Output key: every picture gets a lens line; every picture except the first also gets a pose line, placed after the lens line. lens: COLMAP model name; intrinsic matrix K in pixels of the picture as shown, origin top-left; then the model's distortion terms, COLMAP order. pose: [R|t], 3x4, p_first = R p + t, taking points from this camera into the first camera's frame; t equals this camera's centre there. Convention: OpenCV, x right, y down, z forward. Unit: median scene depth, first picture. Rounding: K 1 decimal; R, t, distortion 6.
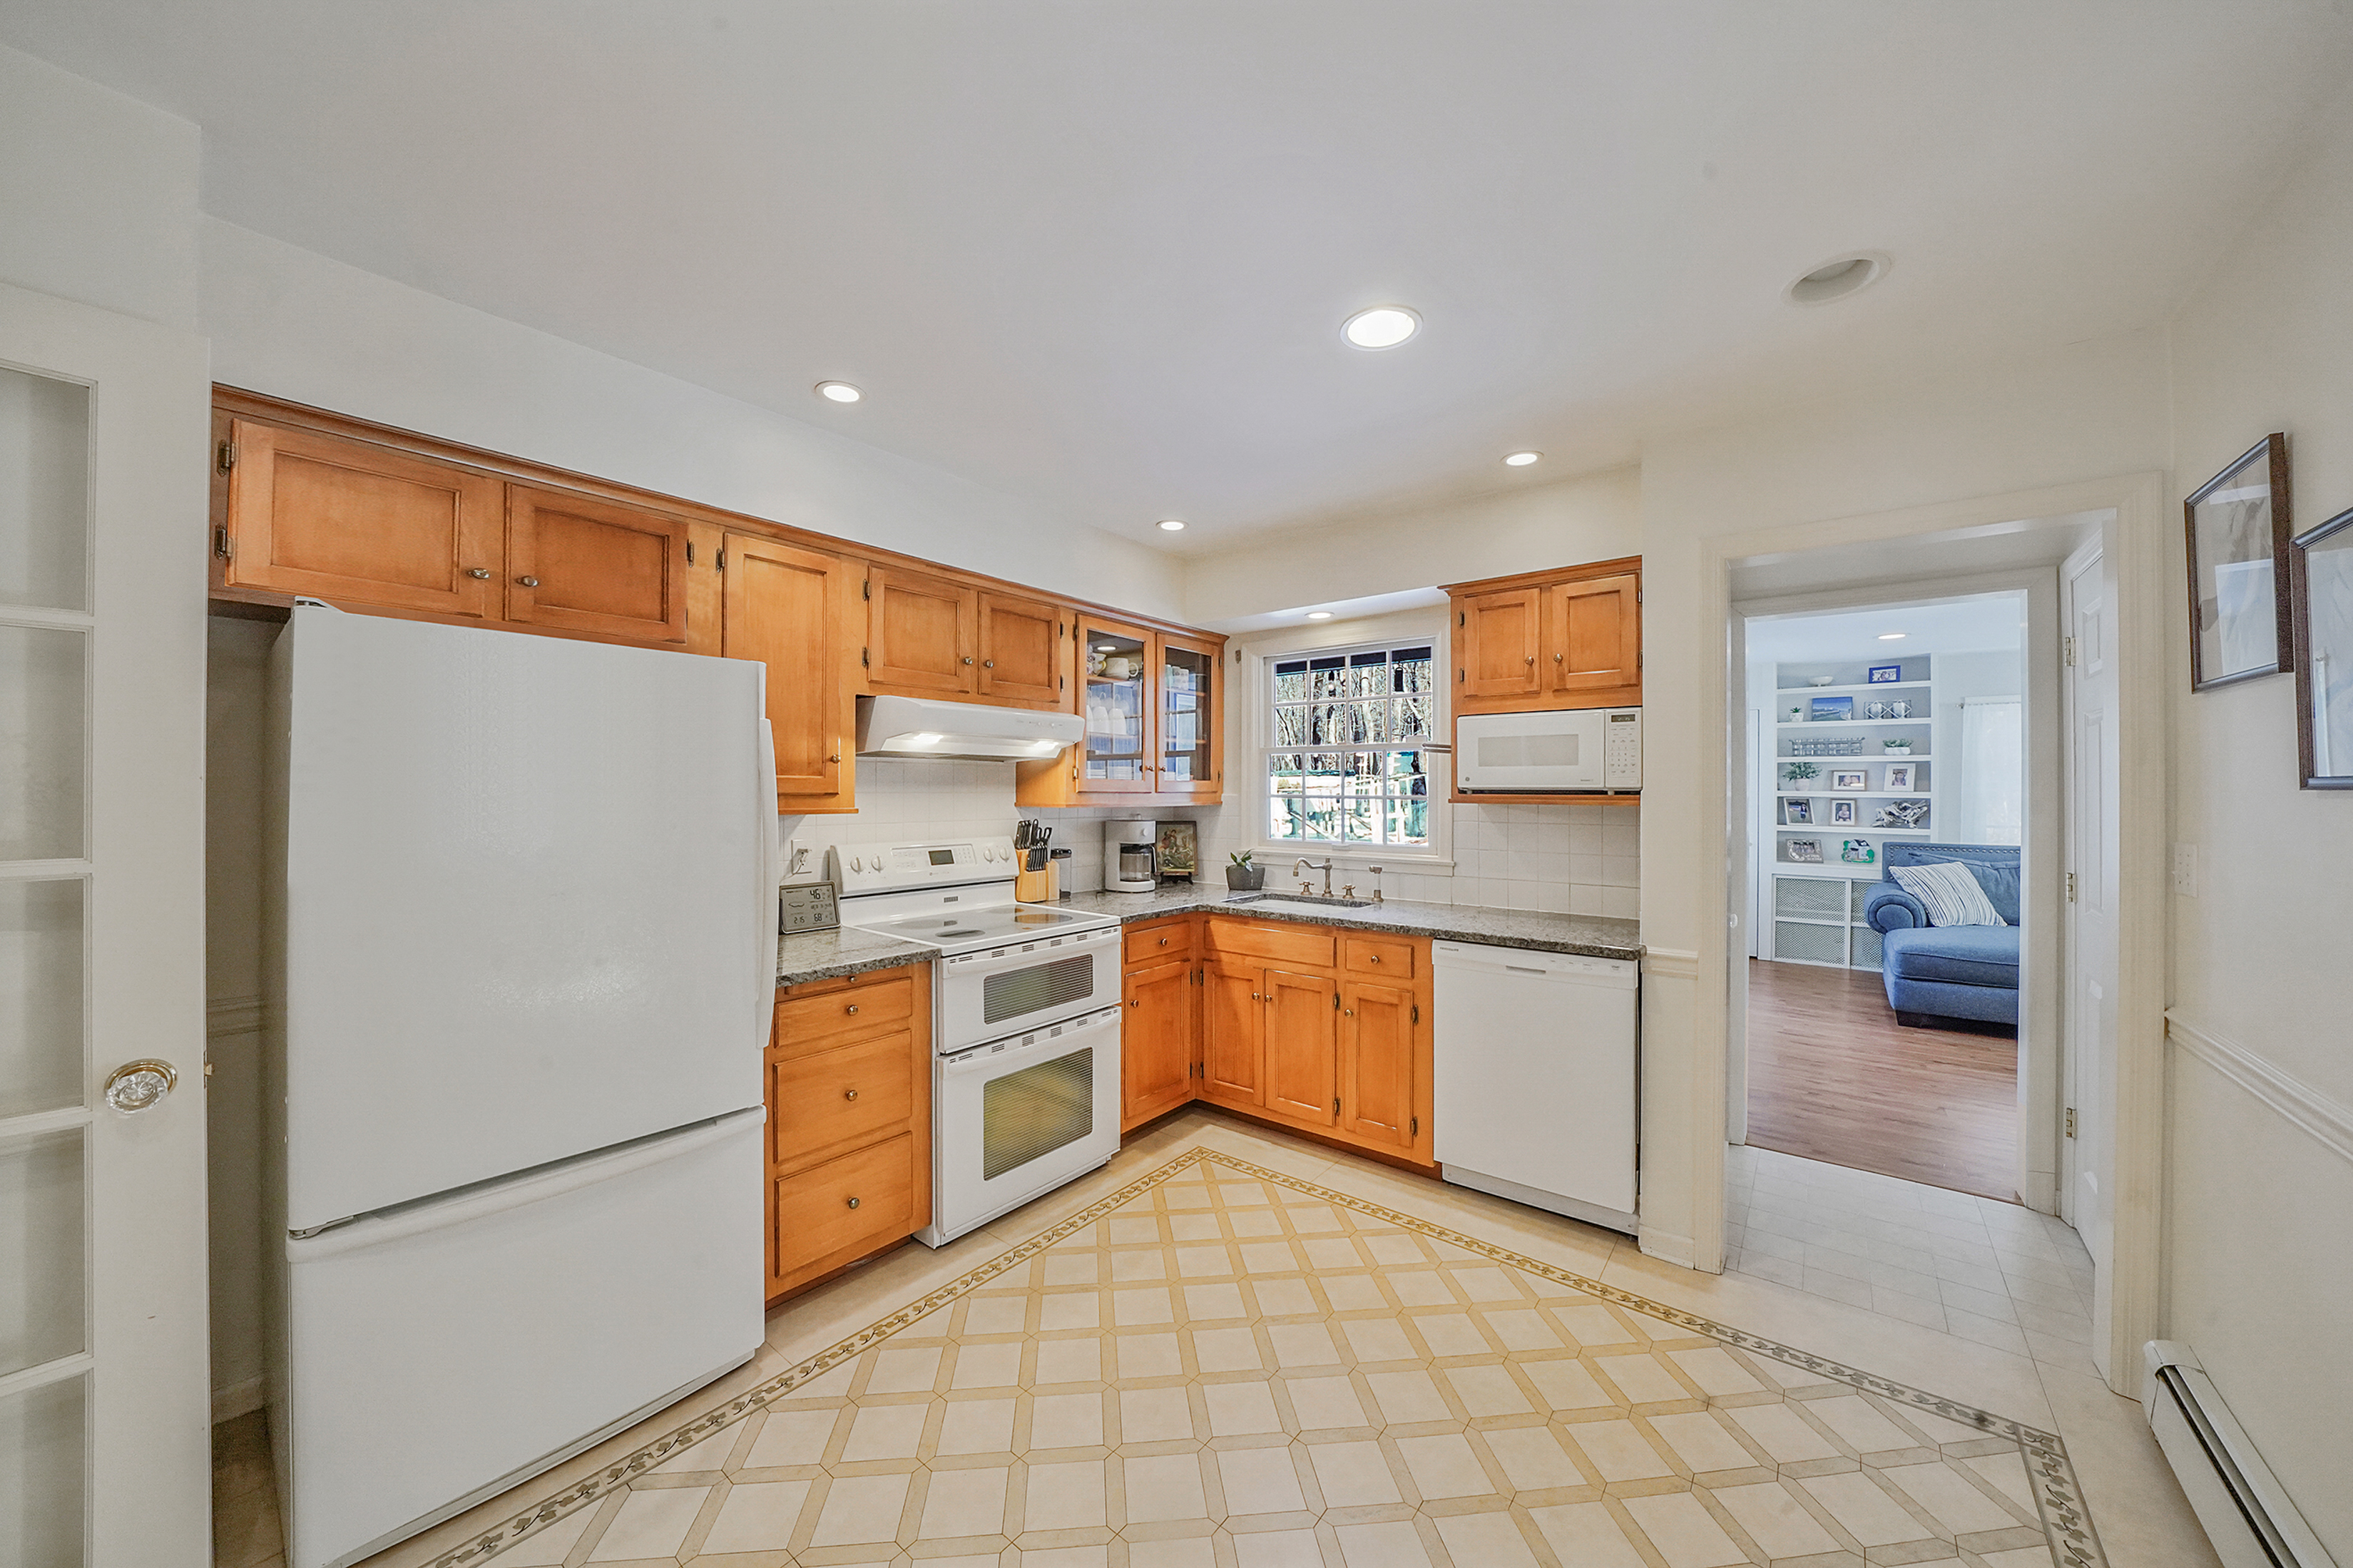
lens RADIAL K [[816.7, 0, 1176.8], [0, 816.7, 791.6], [0, 0, 1]] dist [-0.003019, -0.000260]
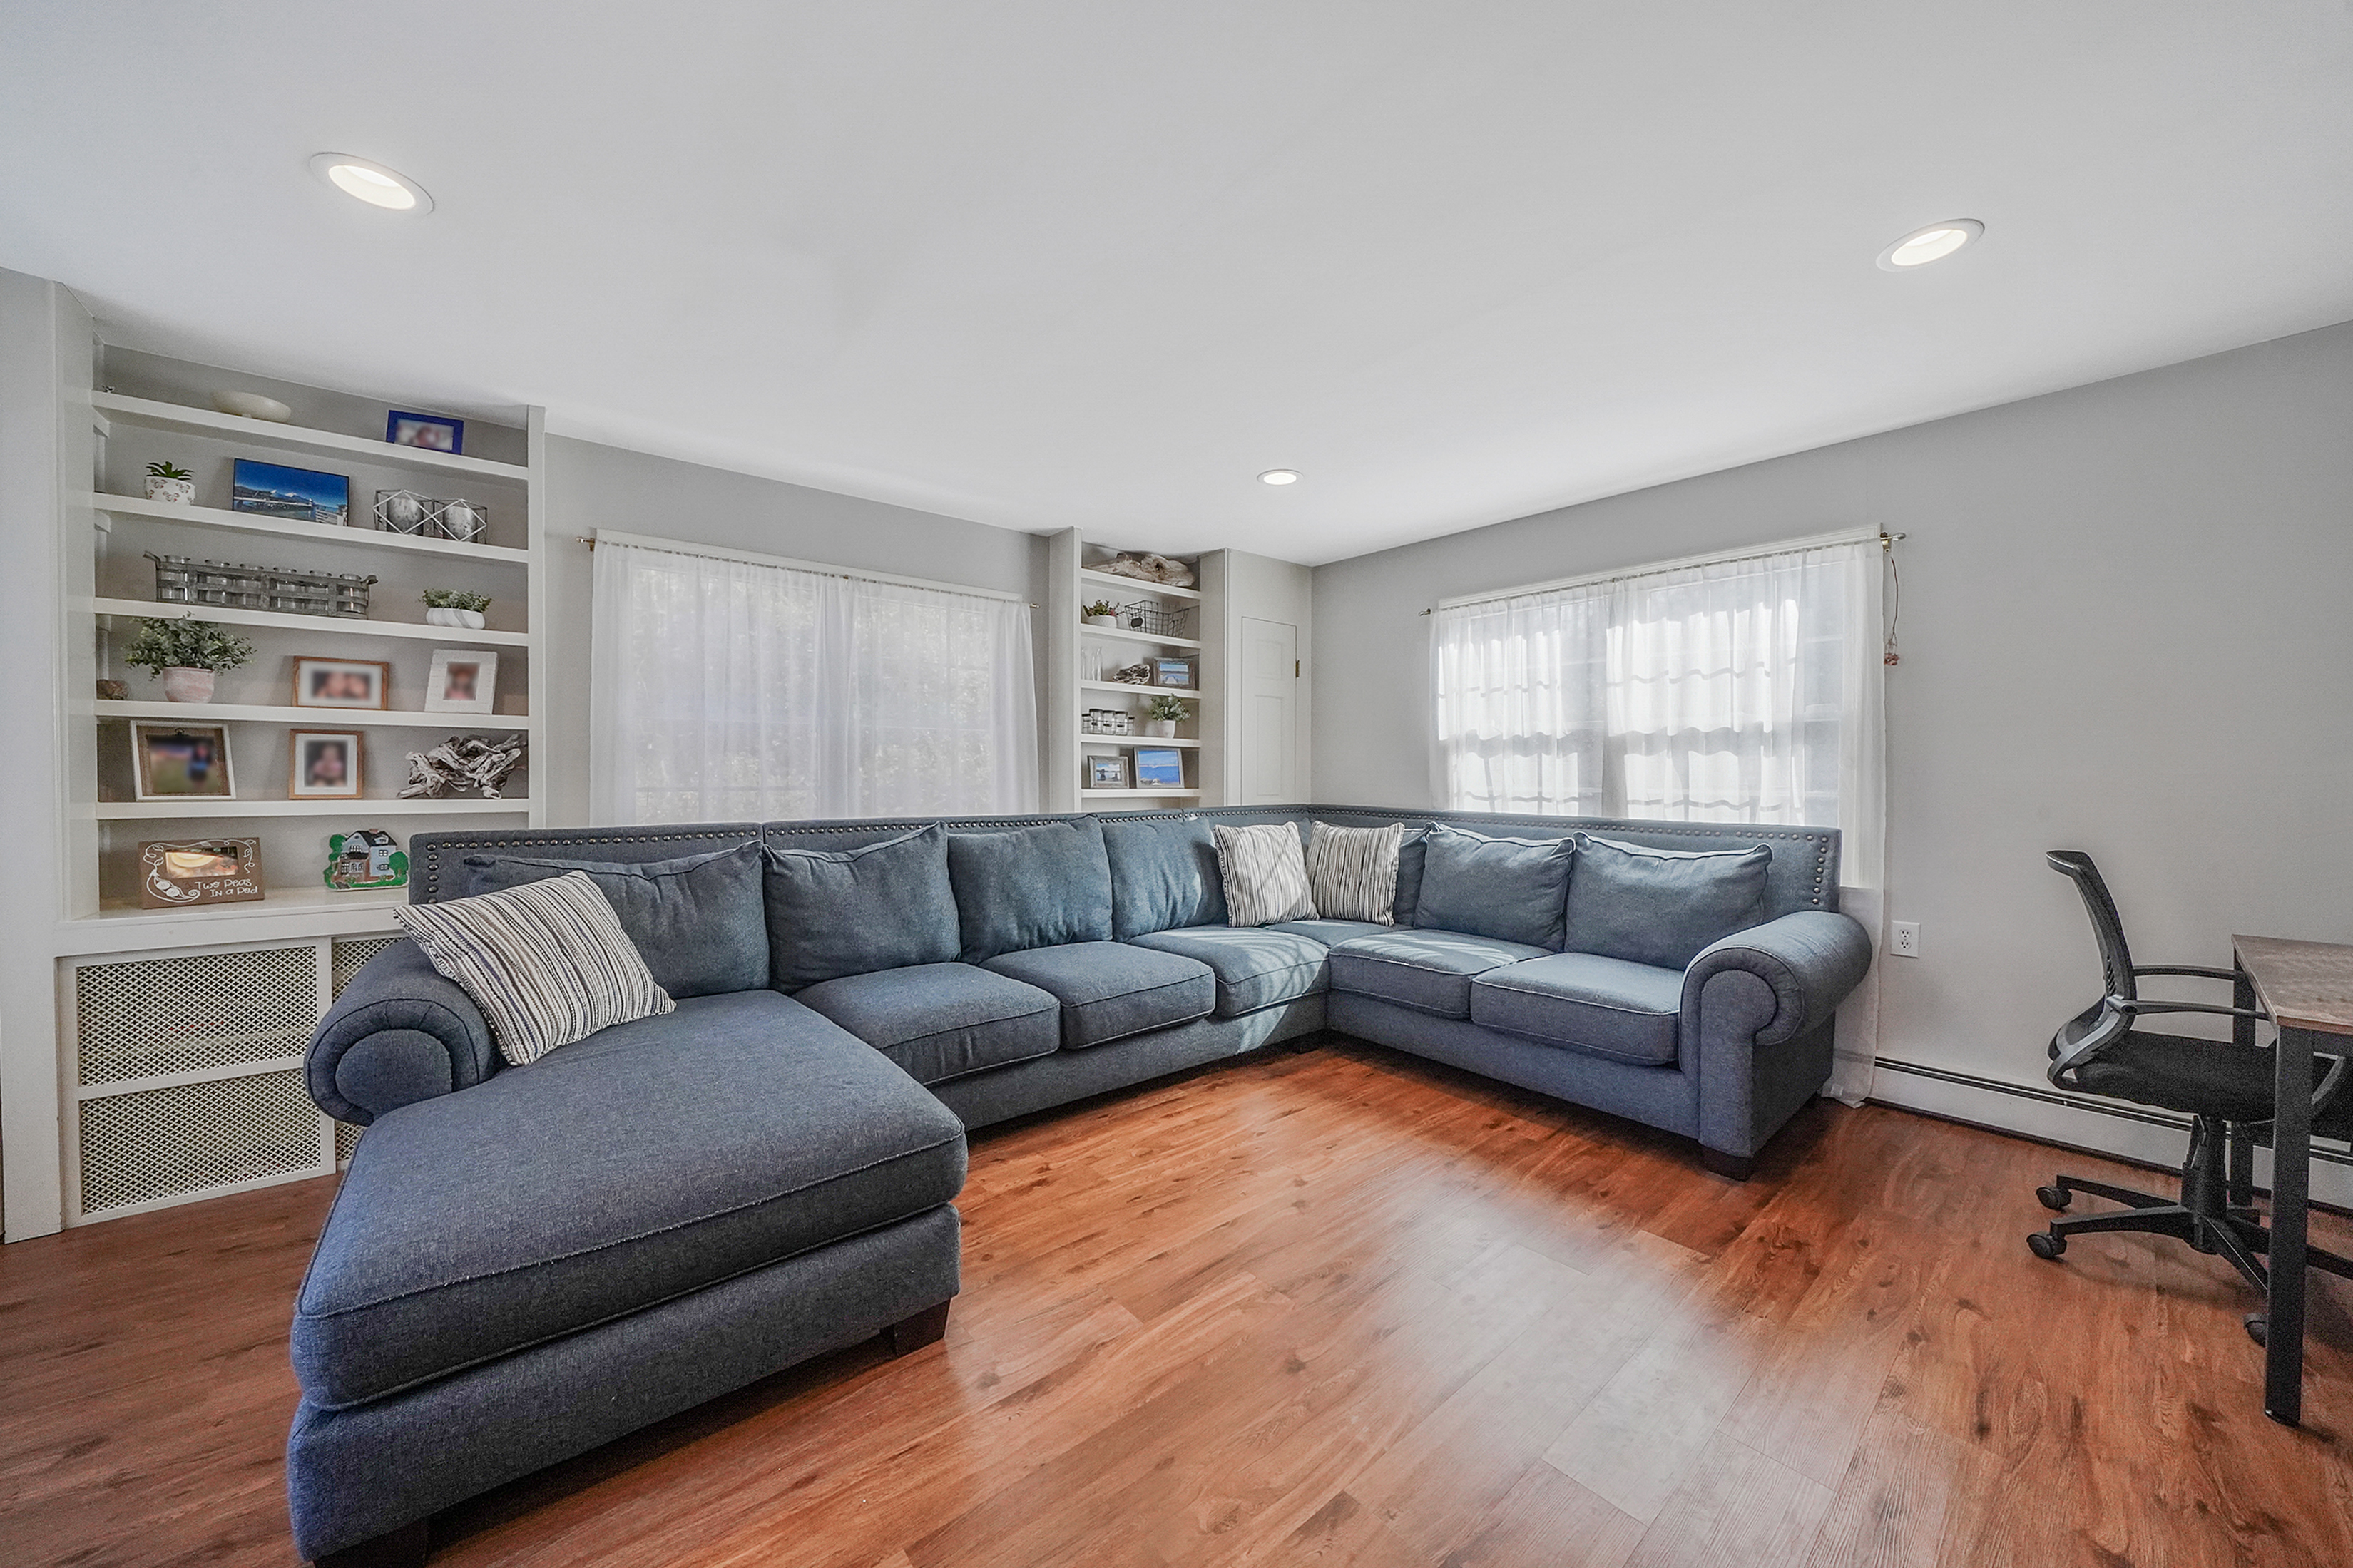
lens RADIAL K [[816.7, 0, 1176.0], [0, 816.7, 783.4], [0, 0, 1]] dist [-0.003019, -0.000260]
pose [[0.203146, -0.011421, 0.979082, 0.539225], [-0.003704, 0.999916, 0.012432, 0.029924], [-0.979141, -0.006152, 0.203087, 0.540428]]
